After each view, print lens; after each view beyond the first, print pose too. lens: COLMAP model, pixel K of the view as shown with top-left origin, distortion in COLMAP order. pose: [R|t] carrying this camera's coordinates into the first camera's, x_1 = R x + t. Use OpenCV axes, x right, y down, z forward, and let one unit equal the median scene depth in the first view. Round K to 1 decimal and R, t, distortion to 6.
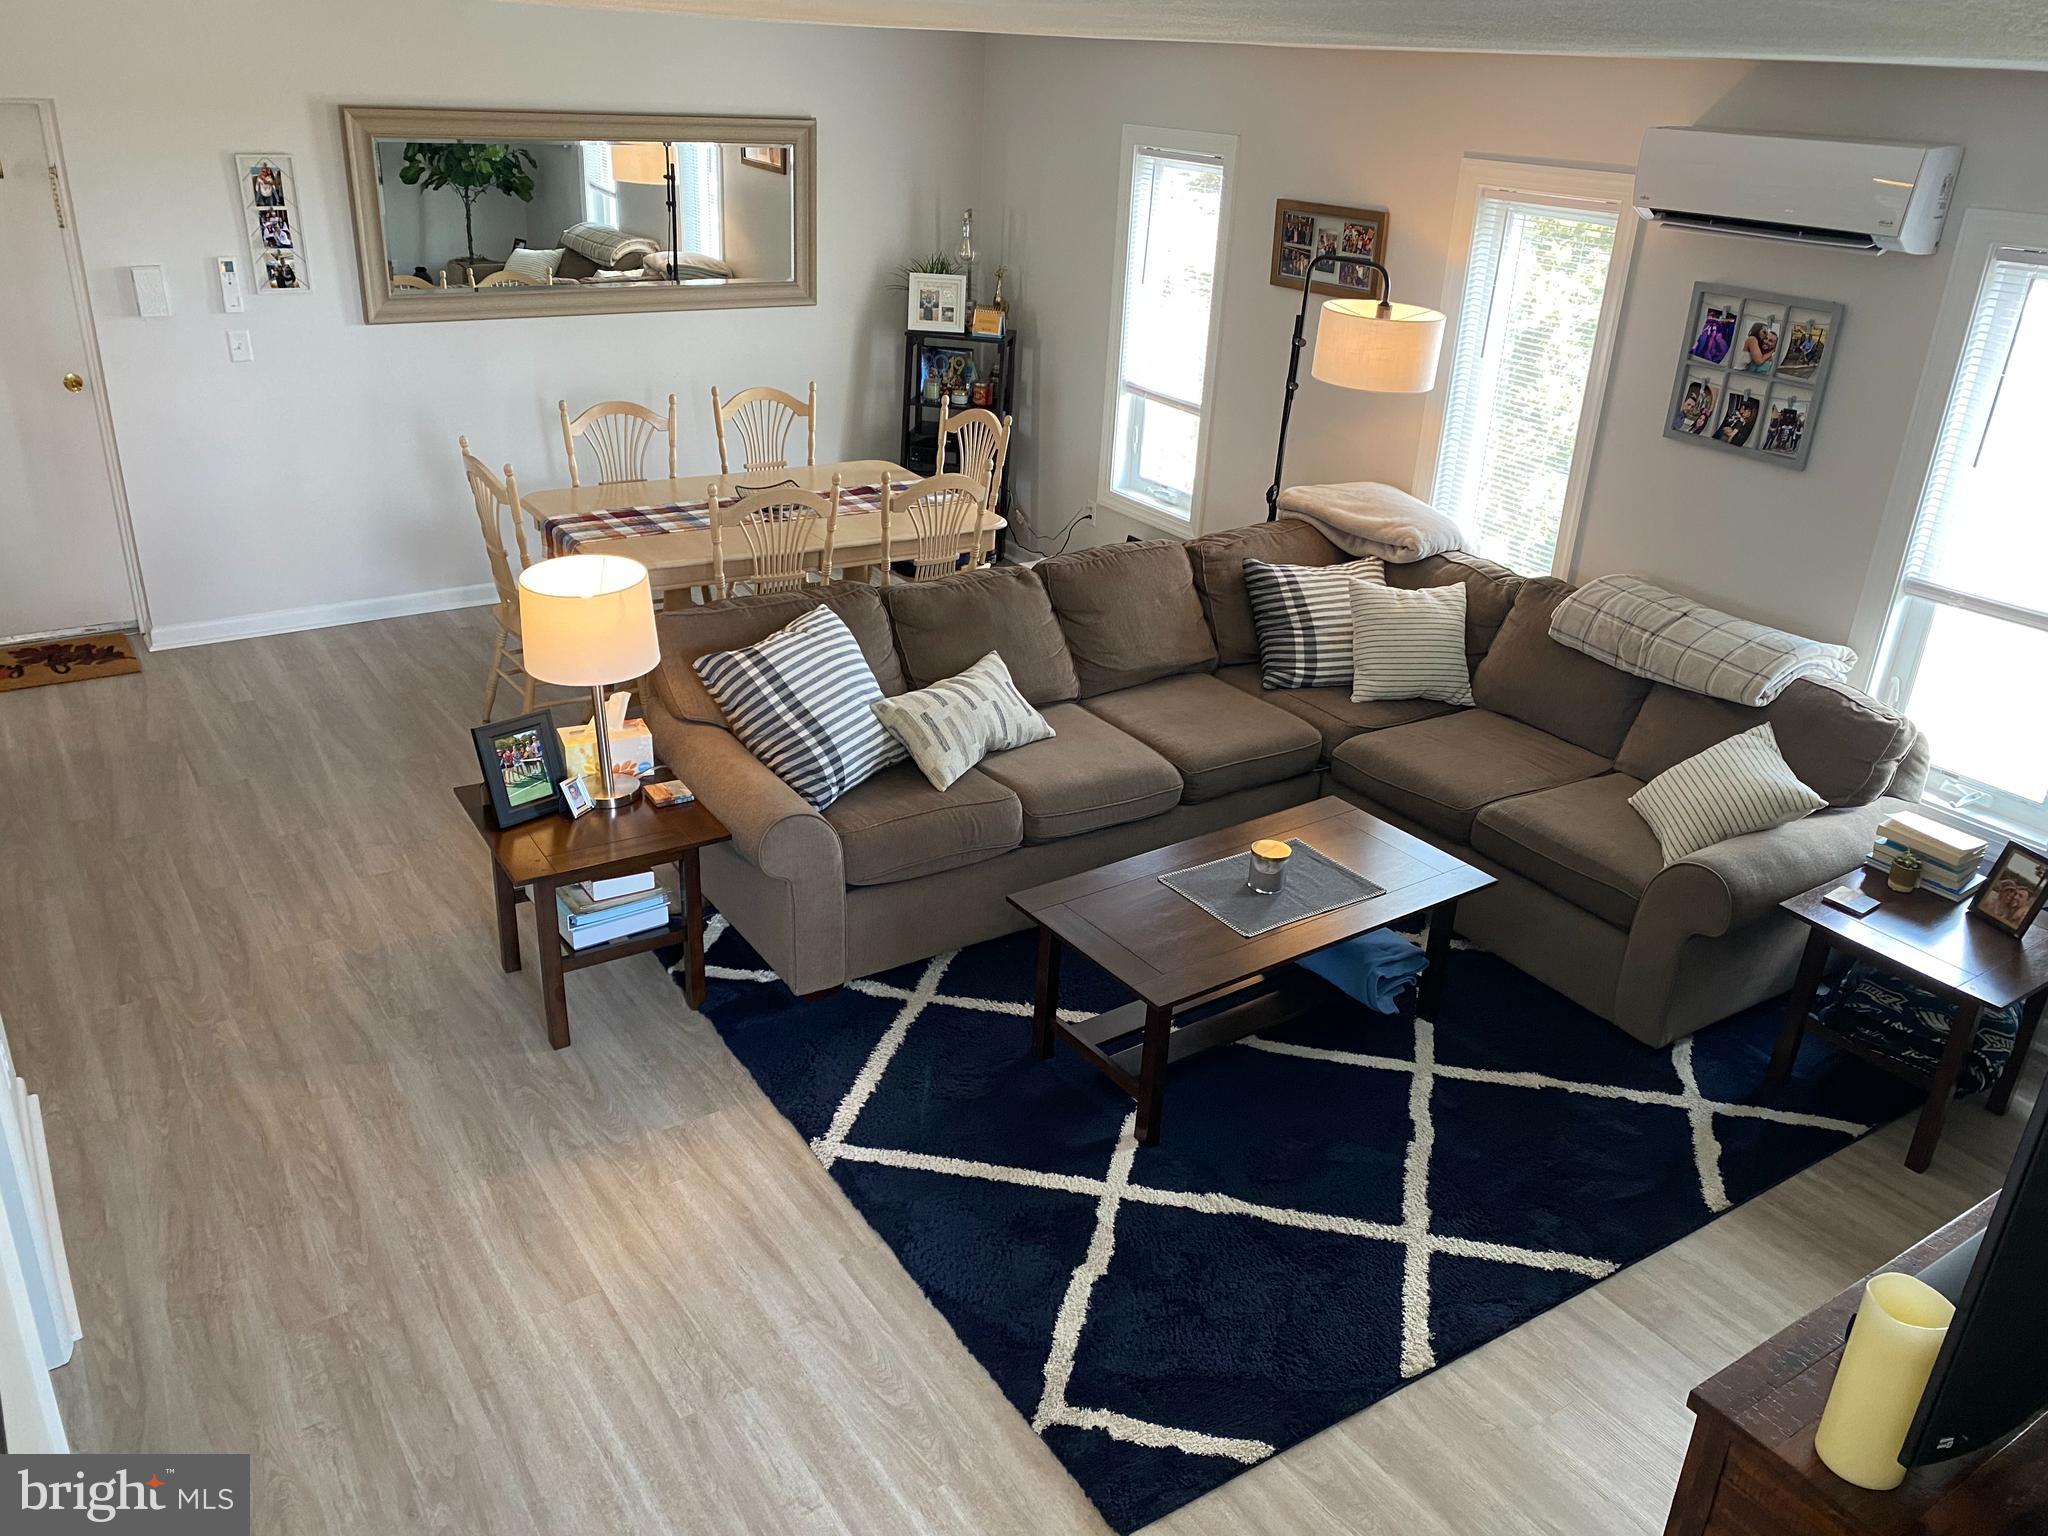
lens RADIAL K [[1585.5, 0, 1024.0], [0, 1585.5, 772.3], [0, 0, 1]] dist [0.065661, -0.082163]
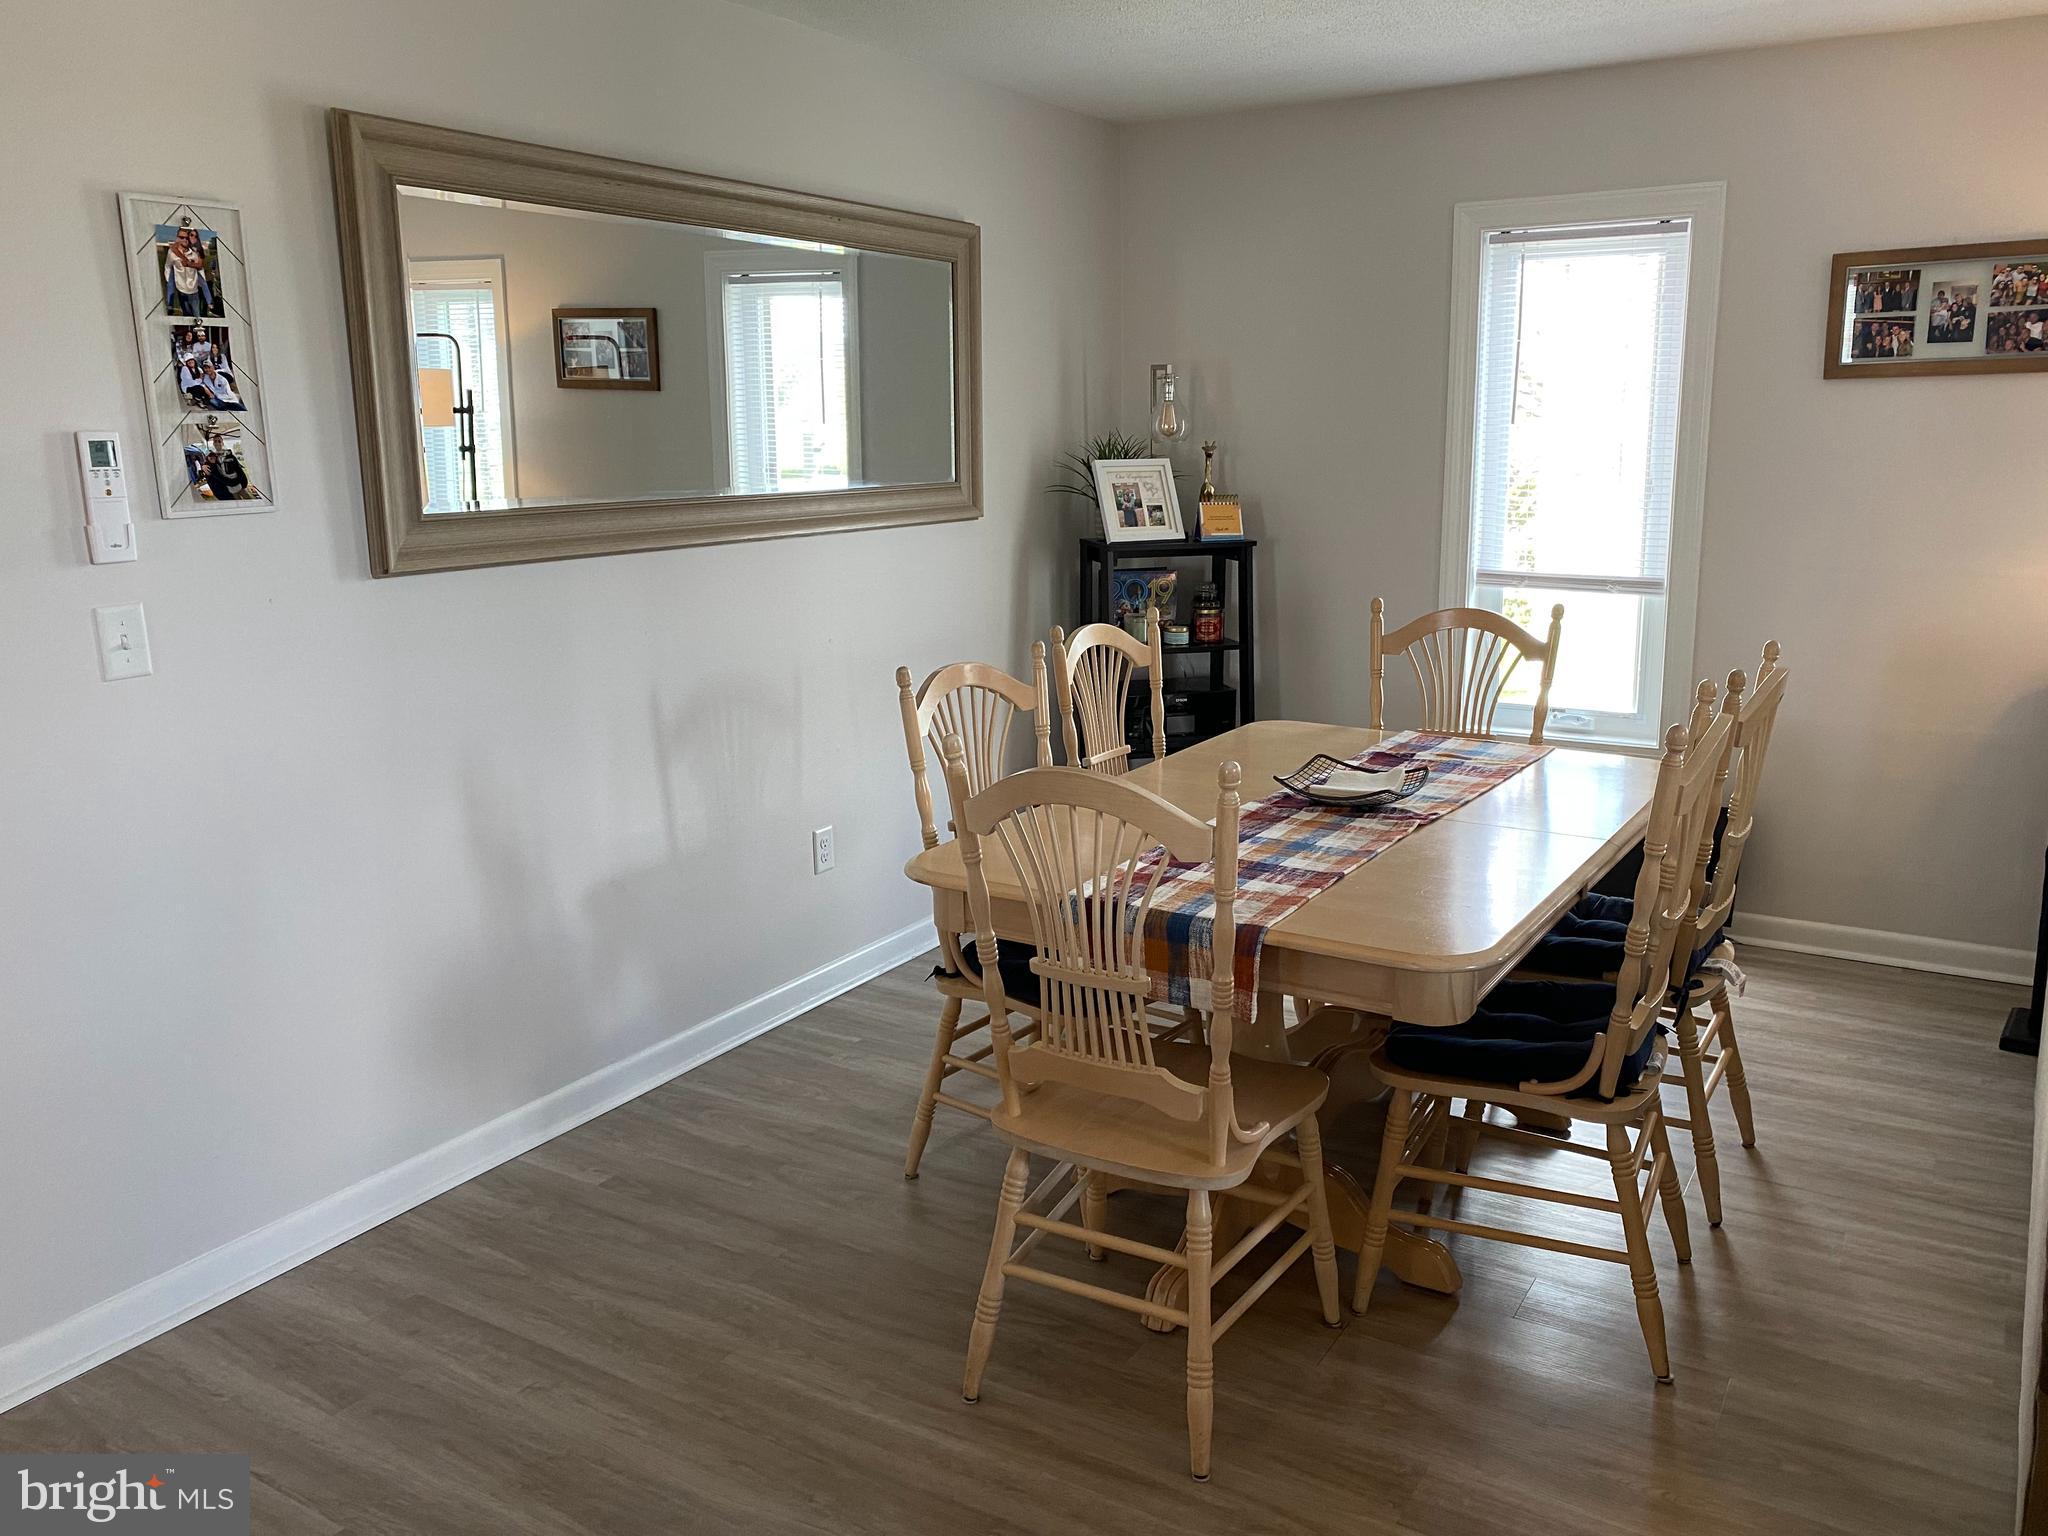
lens RADIAL K [[1585.5, 0, 1026.6], [0, 1585.5, 763.2], [0, 0, 1]] dist [0.065661, -0.082163]
pose [[0.911378, -0.143762, 0.385647, -0.444286], [0.221081, 0.961351, -0.164096, -0.116166], [-0.347151, 0.234813, 0.907937, 0.553618]]
